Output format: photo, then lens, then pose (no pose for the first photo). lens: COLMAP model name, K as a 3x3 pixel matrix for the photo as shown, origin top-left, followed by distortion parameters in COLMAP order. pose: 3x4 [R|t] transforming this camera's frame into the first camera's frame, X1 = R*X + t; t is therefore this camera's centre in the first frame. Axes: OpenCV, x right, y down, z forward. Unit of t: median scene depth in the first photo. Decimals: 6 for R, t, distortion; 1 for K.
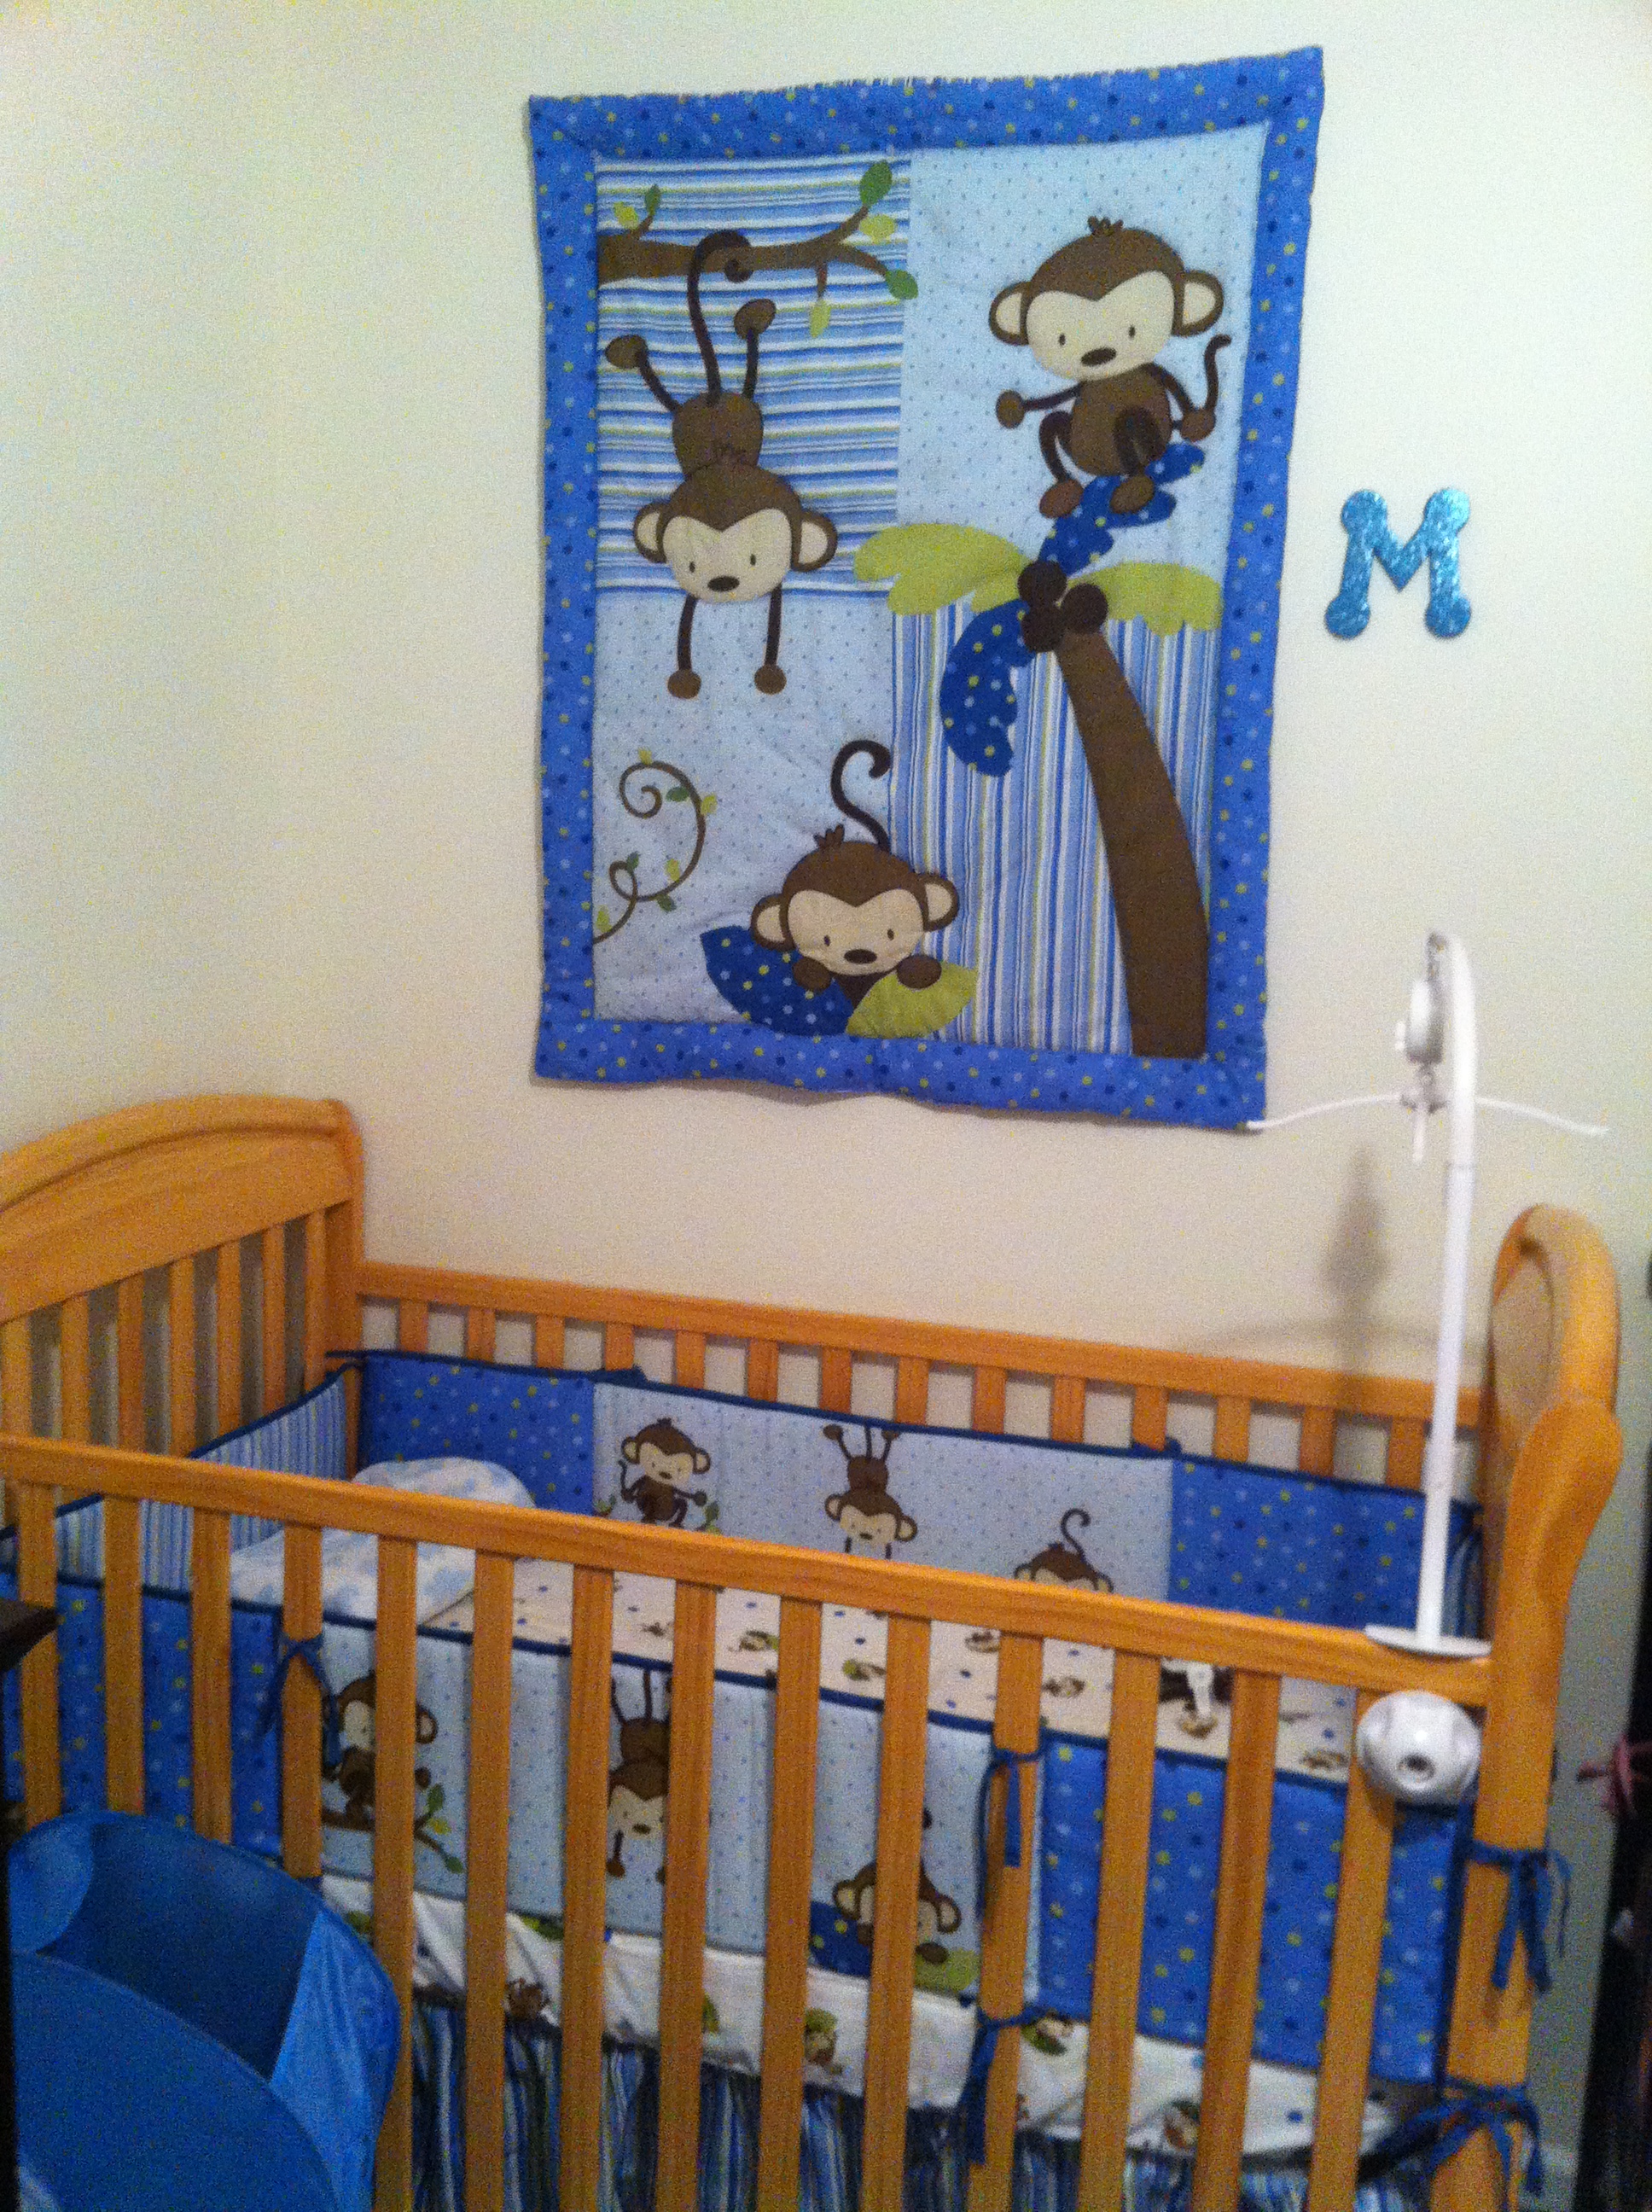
lens RADIAL K [[2116.9, 0, 826.0], [0, 2116.9, 1106.0], [0, 0, 1]] dist [0.086283, -0.313165]
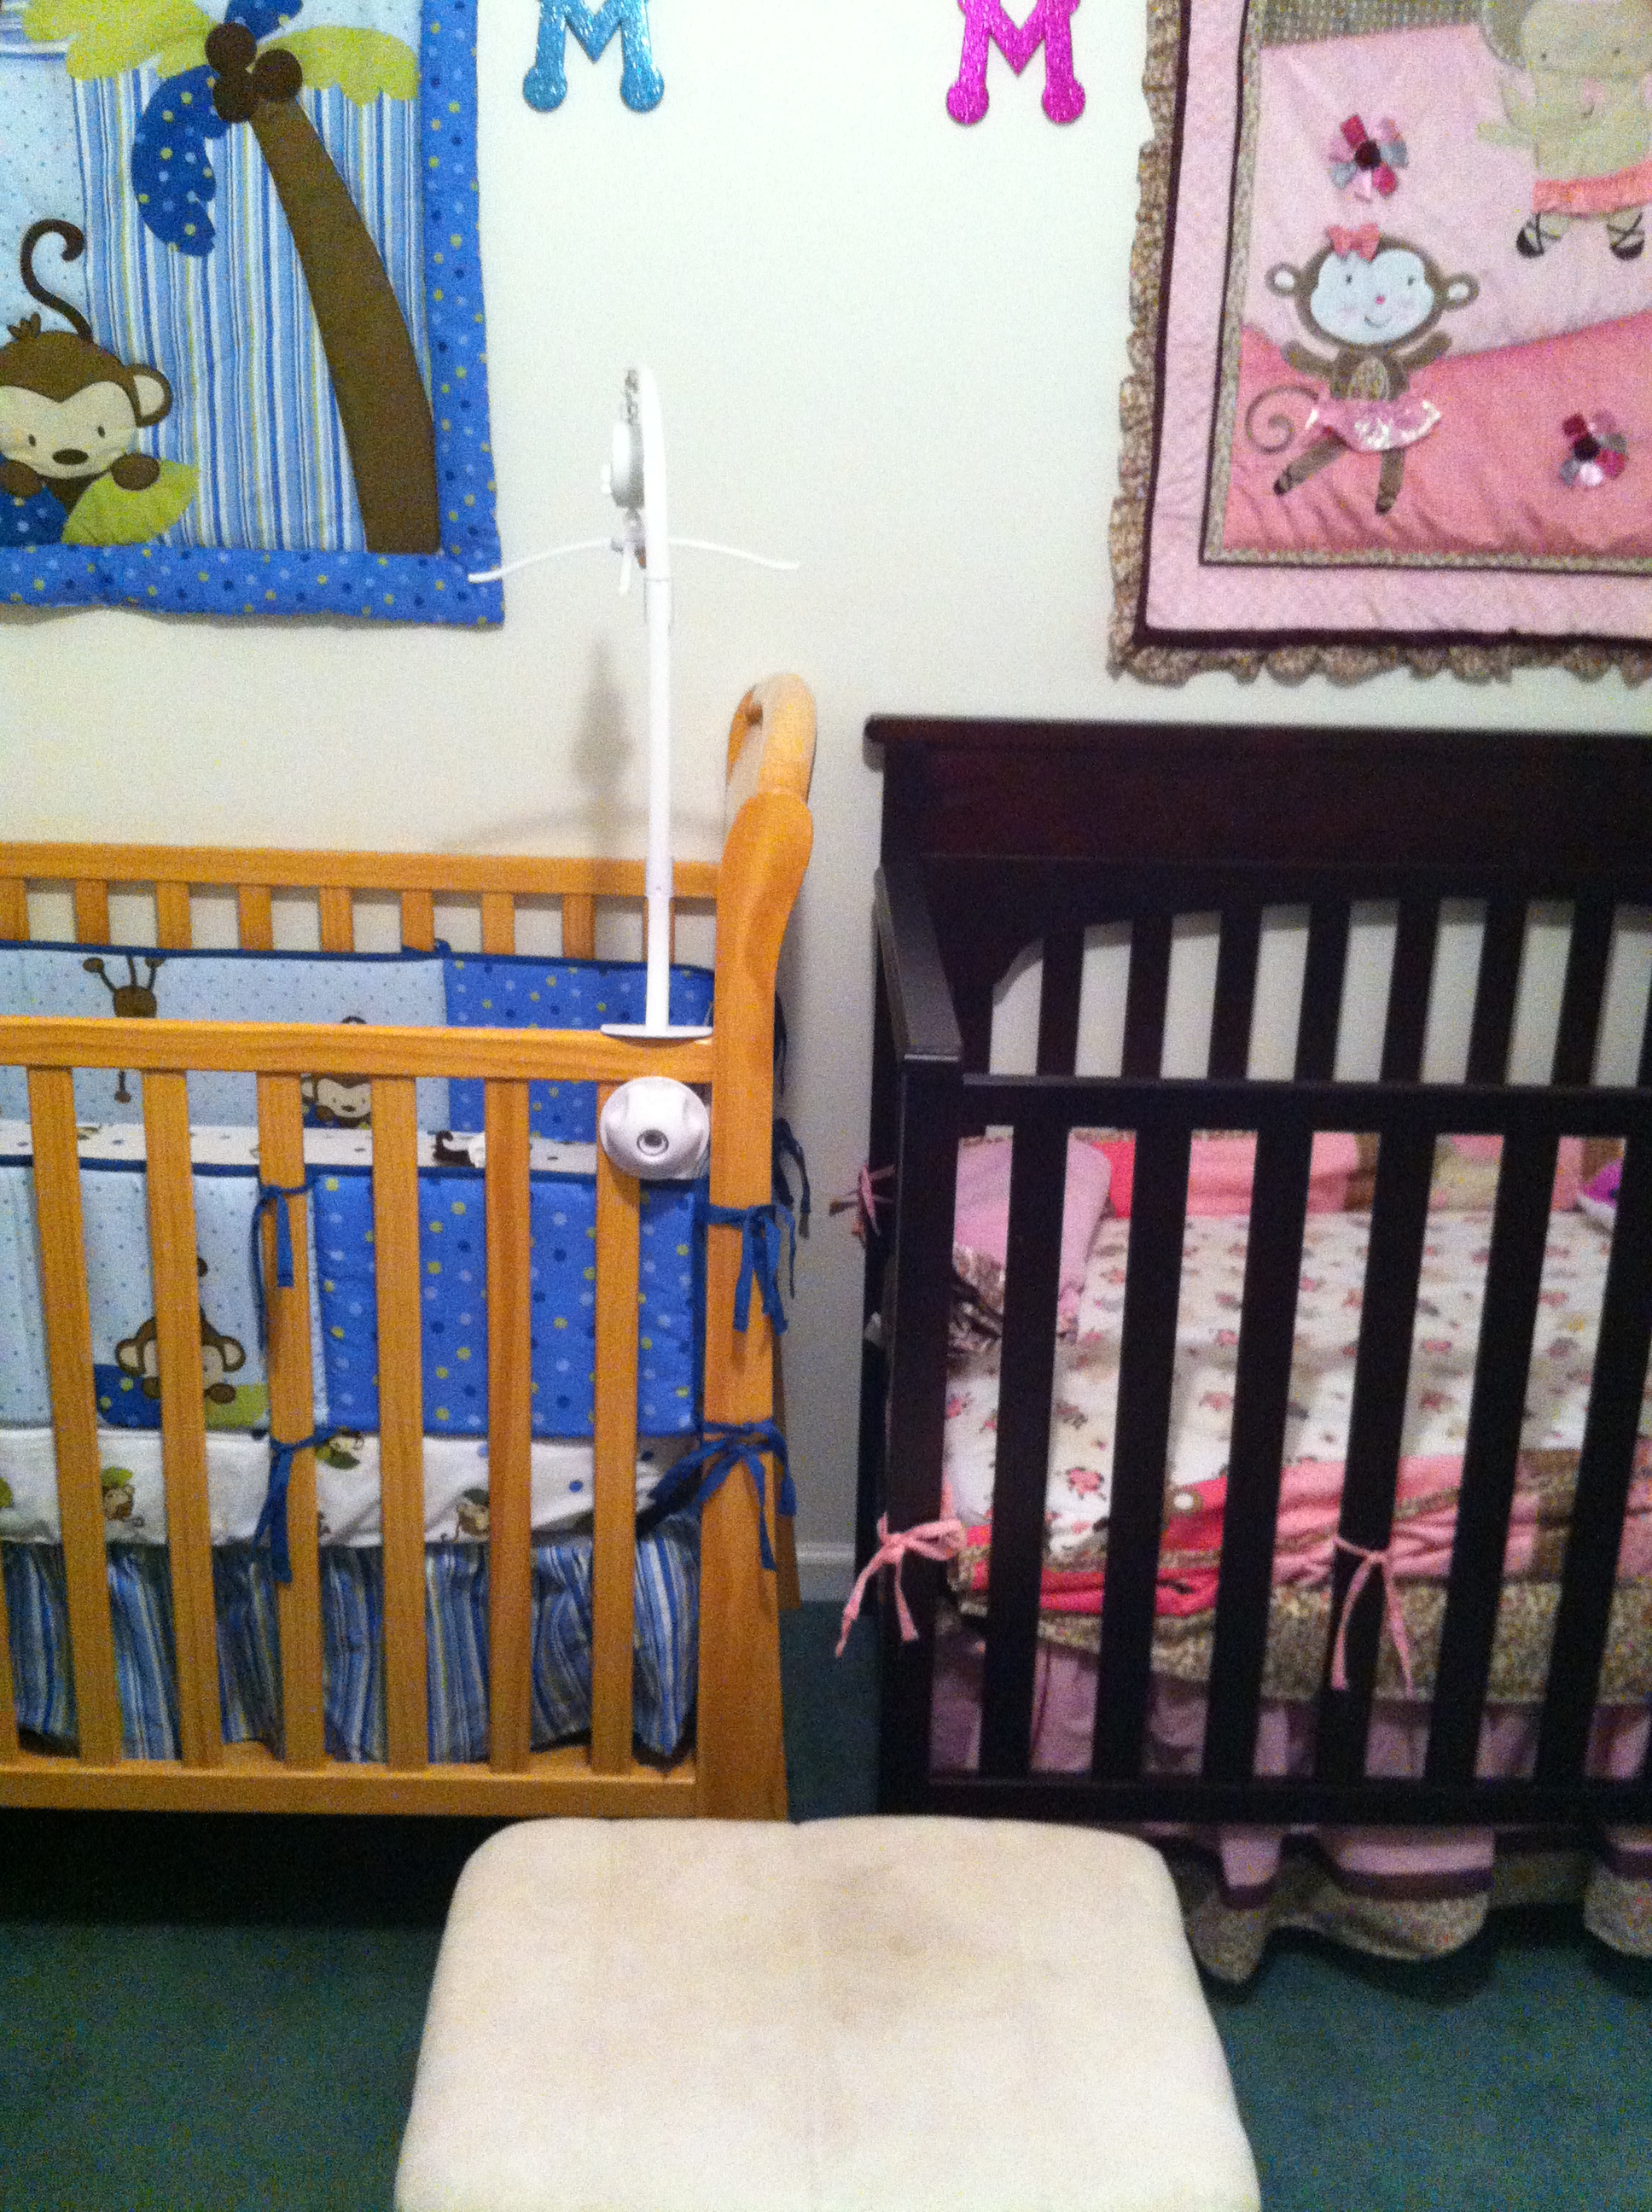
lens RADIAL K [[2116.9, 0, 826.0], [0, 2116.9, 1106.0], [0, 0, 1]] dist [0.086283, -0.313165]
pose [[0.949841, -0.097623, 0.297105, 0.029085], [0.052484, 0.986315, 0.156294, 0.092619], [-0.308298, -0.132861, 0.941966, -0.038533]]
